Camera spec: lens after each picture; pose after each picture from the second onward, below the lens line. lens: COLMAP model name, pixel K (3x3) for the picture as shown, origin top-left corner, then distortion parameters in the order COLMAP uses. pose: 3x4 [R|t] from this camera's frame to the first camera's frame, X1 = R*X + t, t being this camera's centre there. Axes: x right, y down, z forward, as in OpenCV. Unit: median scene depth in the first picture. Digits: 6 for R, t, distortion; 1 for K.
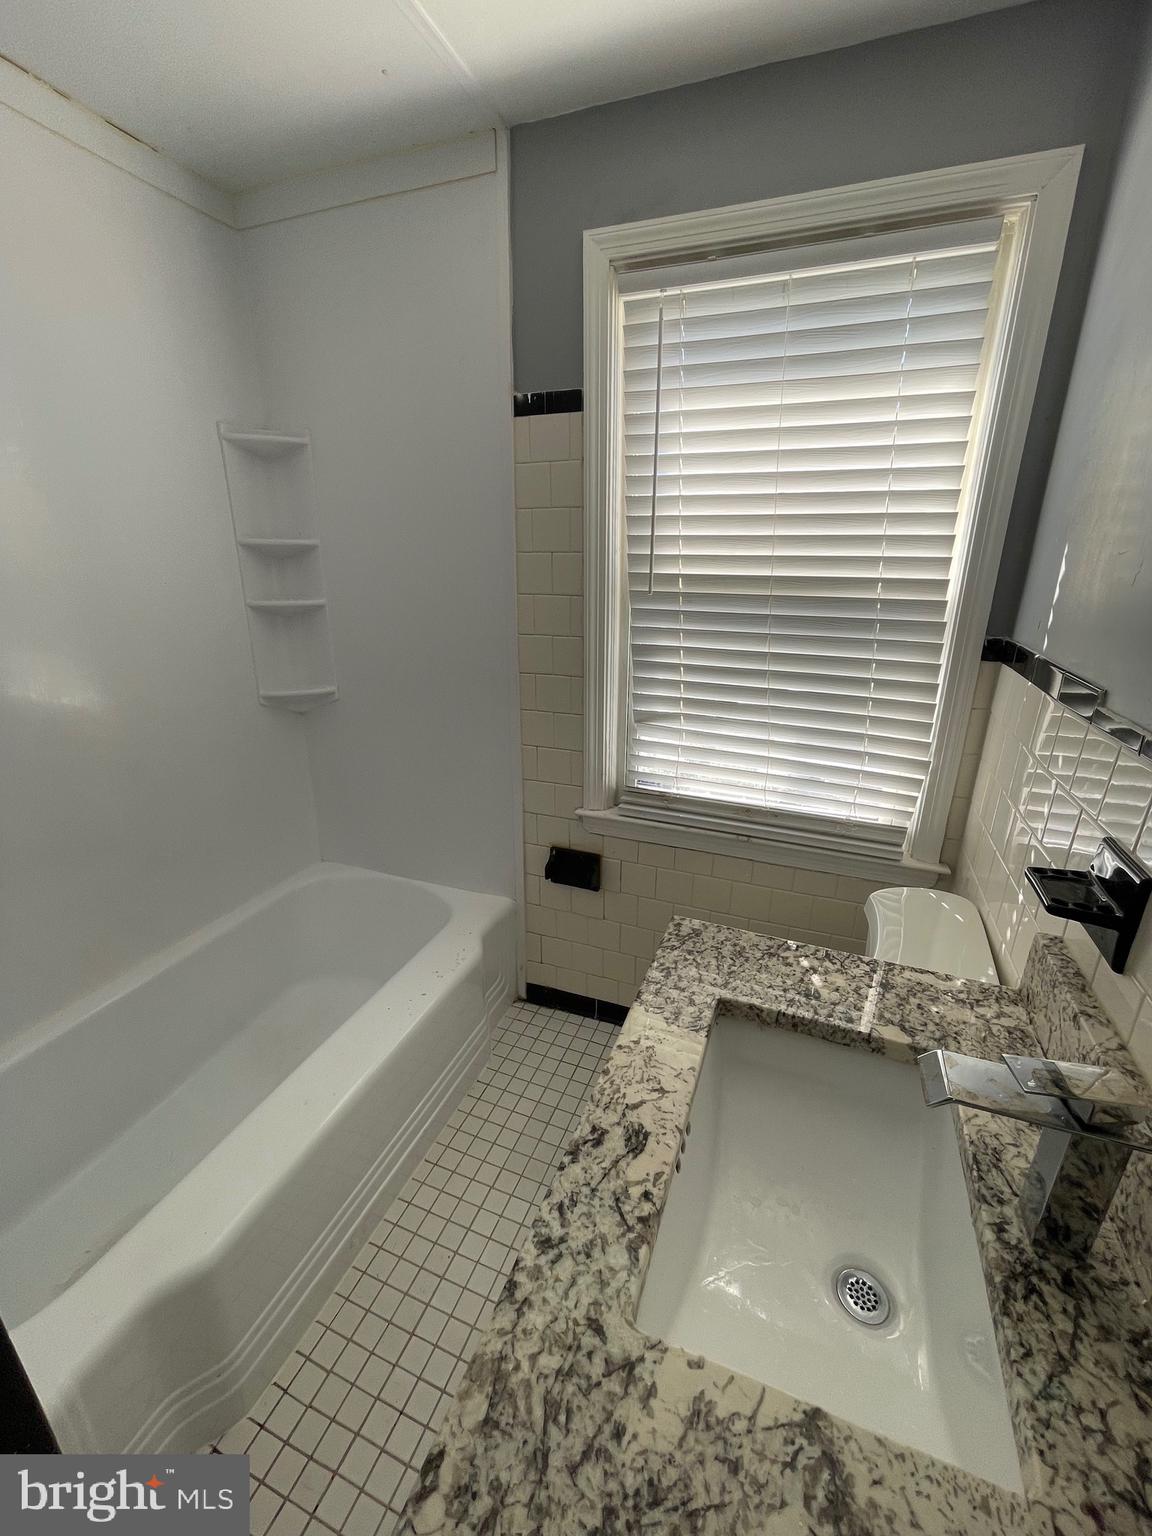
lens RADIAL K [[626.3, 0, 581.3], [0, 626.3, 762.8], [0, 0, 1]] dist [0.002228, -0.000689]
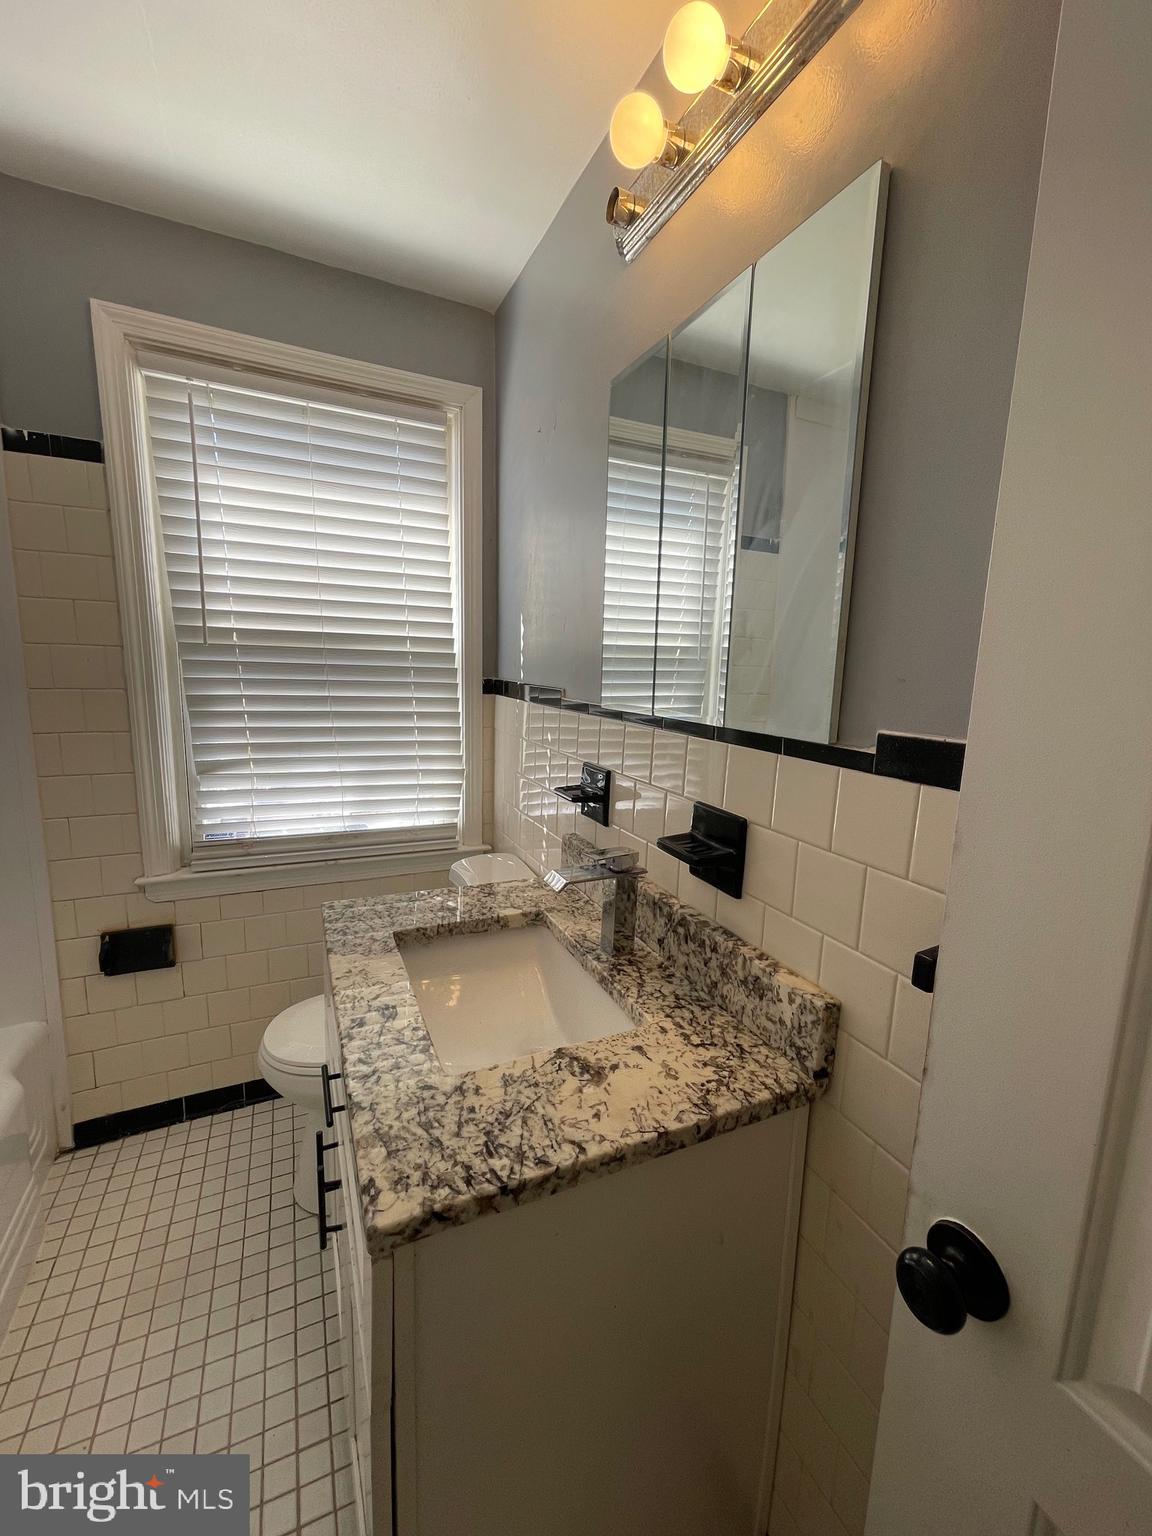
lens RADIAL K [[626.3, 0, 585.0], [0, 626.3, 760.7], [0, 0, 1]] dist [0.002228, -0.000689]
pose [[0.688327, -0.098095, 0.718738, -0.363834], [0.206316, 0.976369, -0.064329, 0.186803], [-0.695443, 0.192566, 0.692299, -0.196536]]
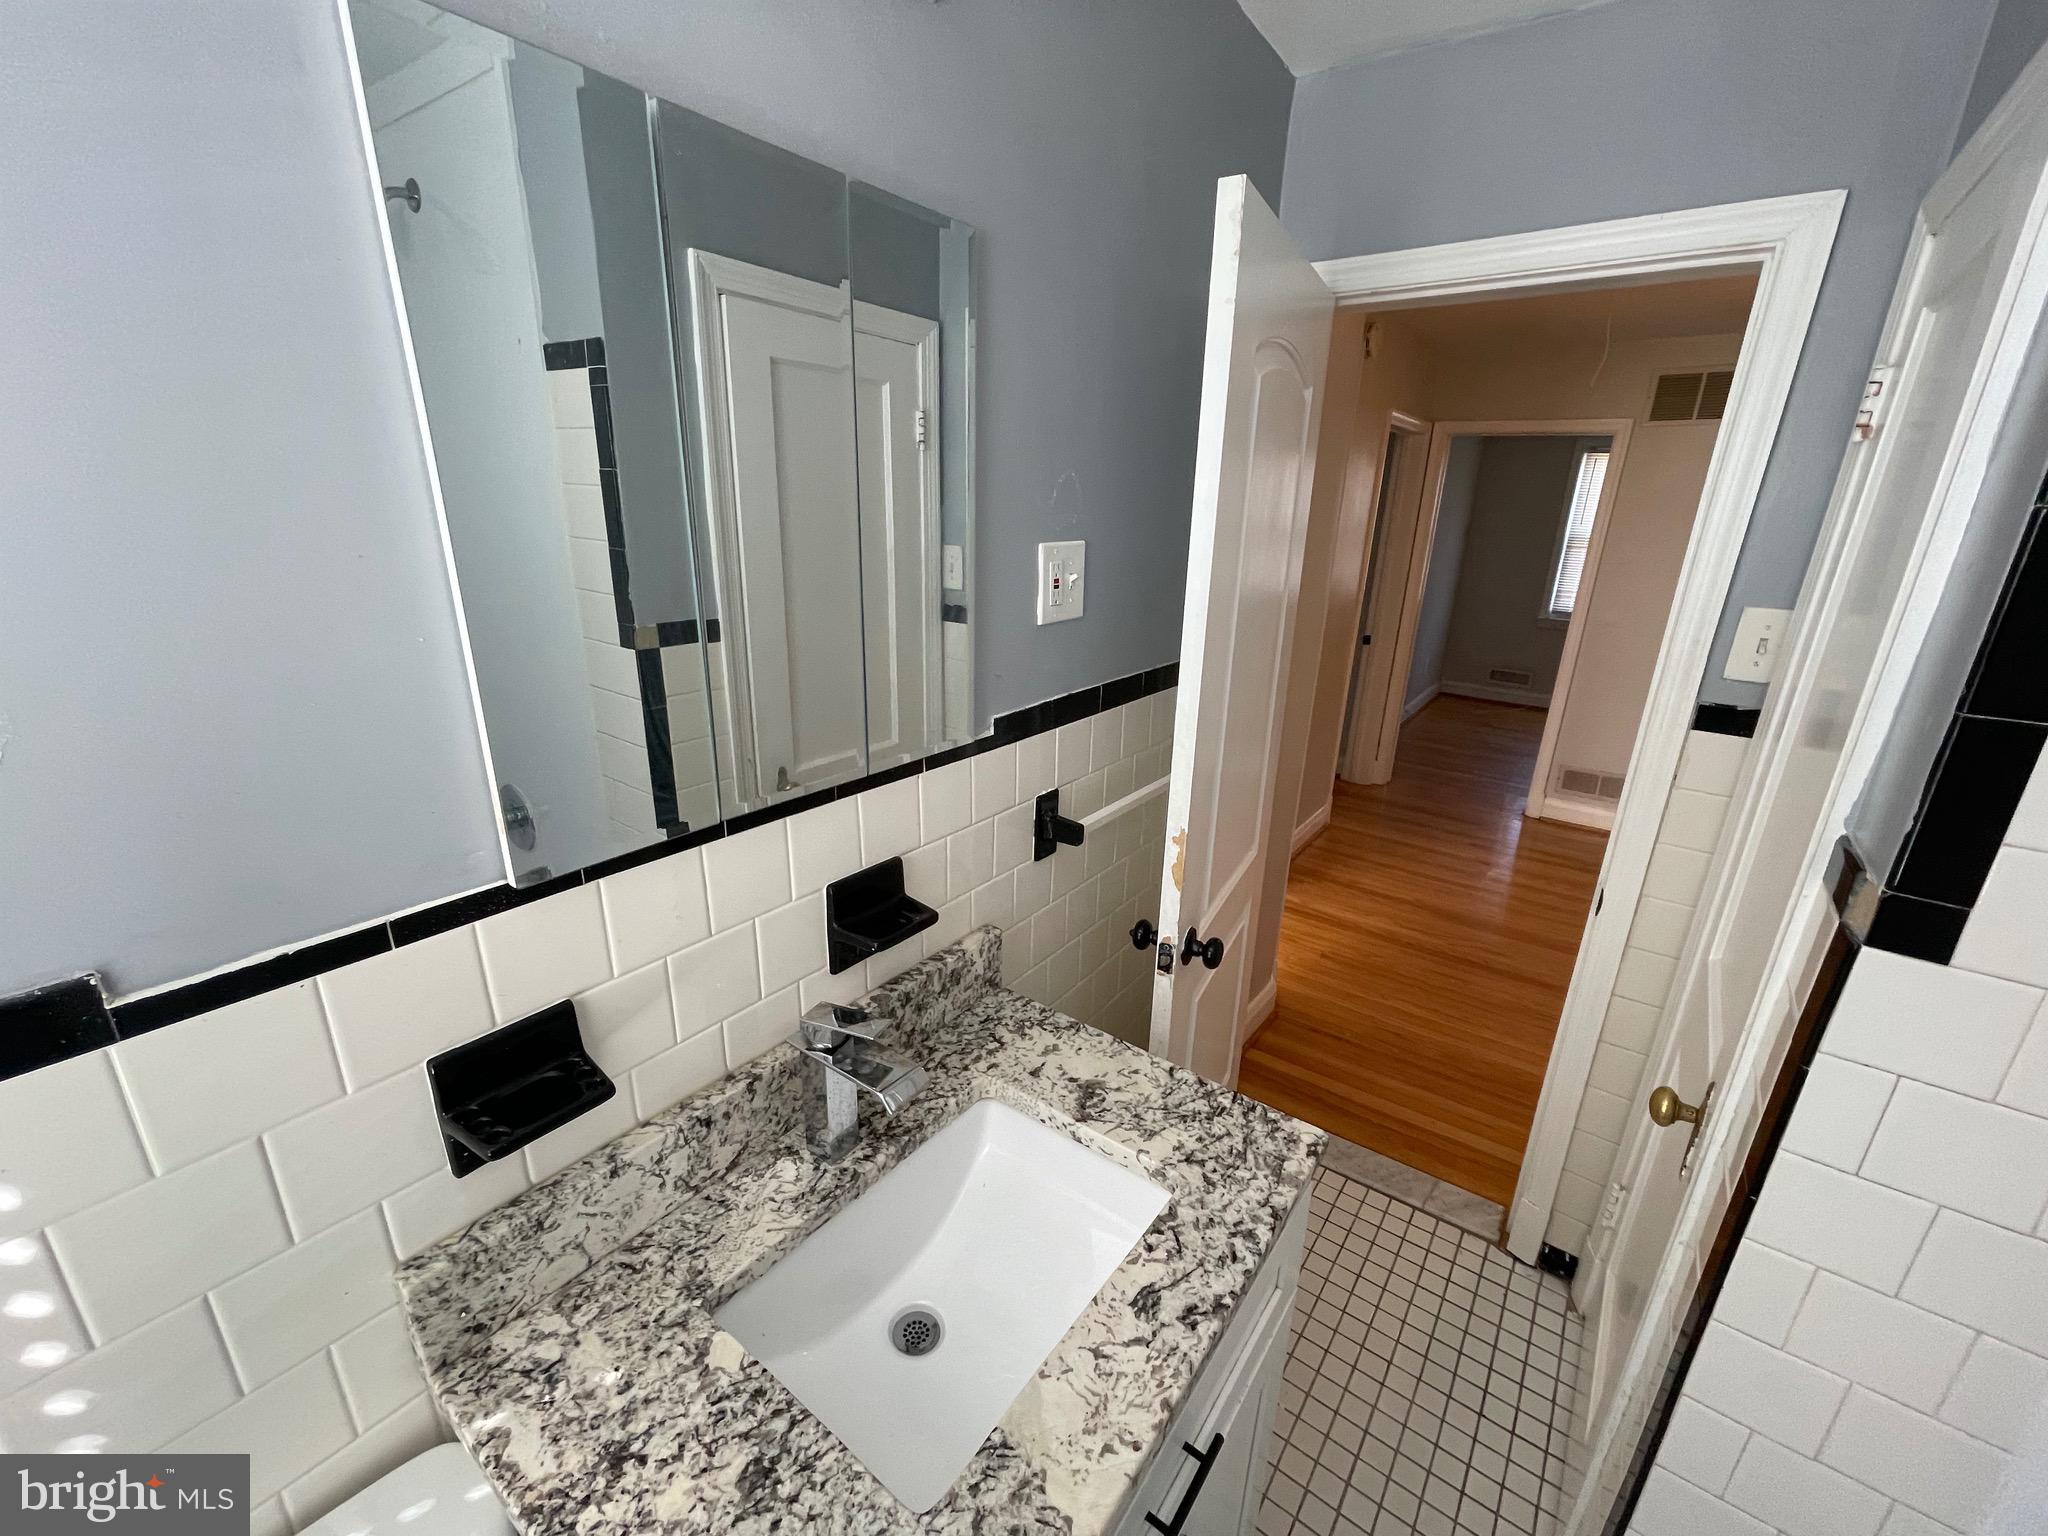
lens RADIAL K [[835.0, 0, 1024.5], [0, 835.0, 774.2], [0, 0, 1]] dist [0.002228, -0.000689]
pose [[-0.961317, -0.120982, 0.247453, 0.036390], [0.052629, 0.801149, 0.596146, -0.507734], [-0.270370, 0.586108, -0.763791, 1.075161]]
